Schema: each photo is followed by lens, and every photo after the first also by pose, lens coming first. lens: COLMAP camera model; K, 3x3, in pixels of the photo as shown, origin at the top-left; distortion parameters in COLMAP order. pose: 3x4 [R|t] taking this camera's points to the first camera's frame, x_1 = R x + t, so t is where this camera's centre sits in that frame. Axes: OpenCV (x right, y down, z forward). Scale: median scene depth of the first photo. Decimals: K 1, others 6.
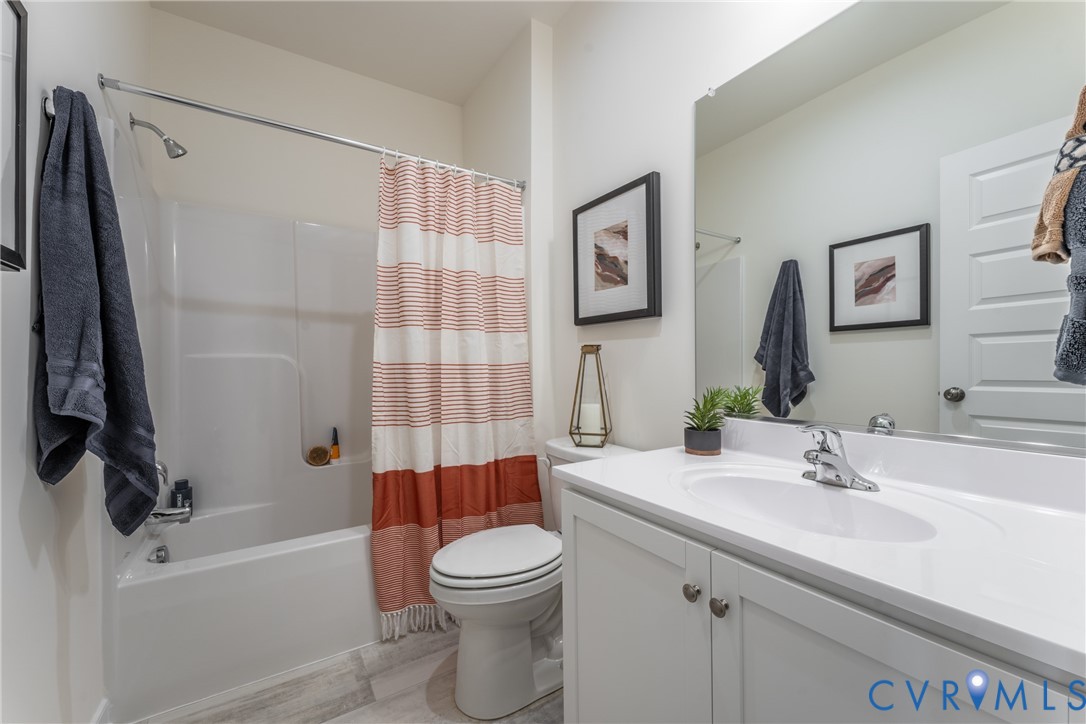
lens RADIAL K [[426.5, 0, 543.0], [0, 426.5, 362.0], [0, 0, 1]] dist [-0.001016, -0.000031]
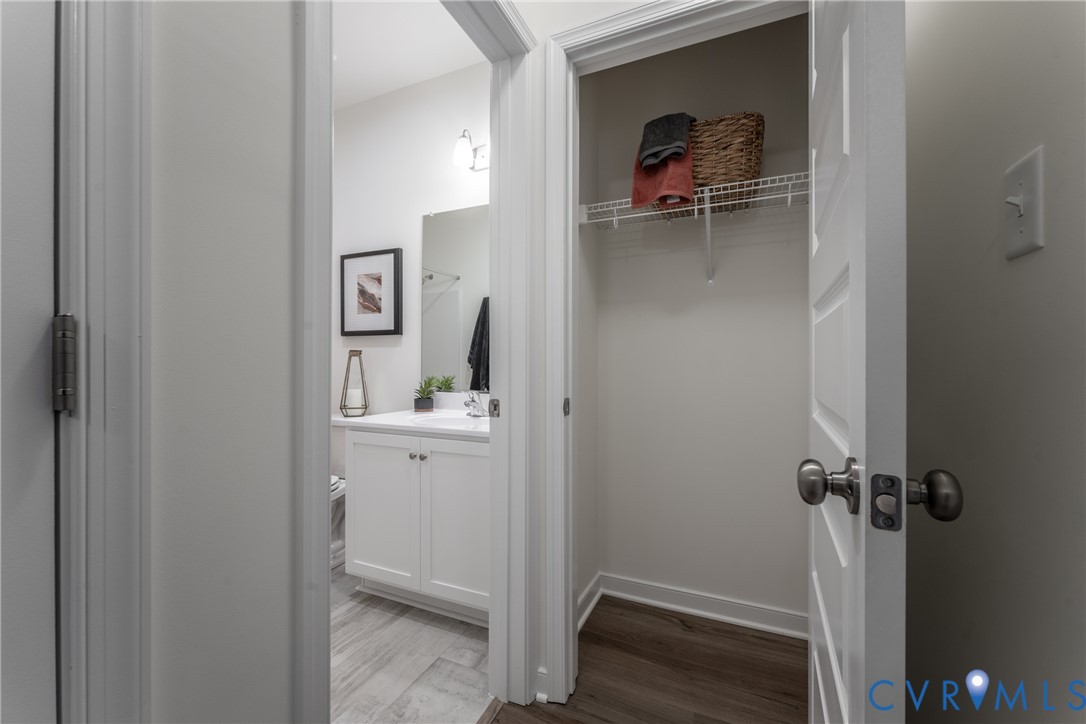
lens RADIAL K [[426.5, 0, 543.0], [0, 426.5, 362.0], [0, 0, 1]] dist [-0.001016, -0.000031]
pose [[0.833276, 0.011640, 0.552734, -0.172691], [-0.010575, 0.999931, -0.005115, 0.002249], [-0.552756, -0.001583, 0.833342, -0.649299]]
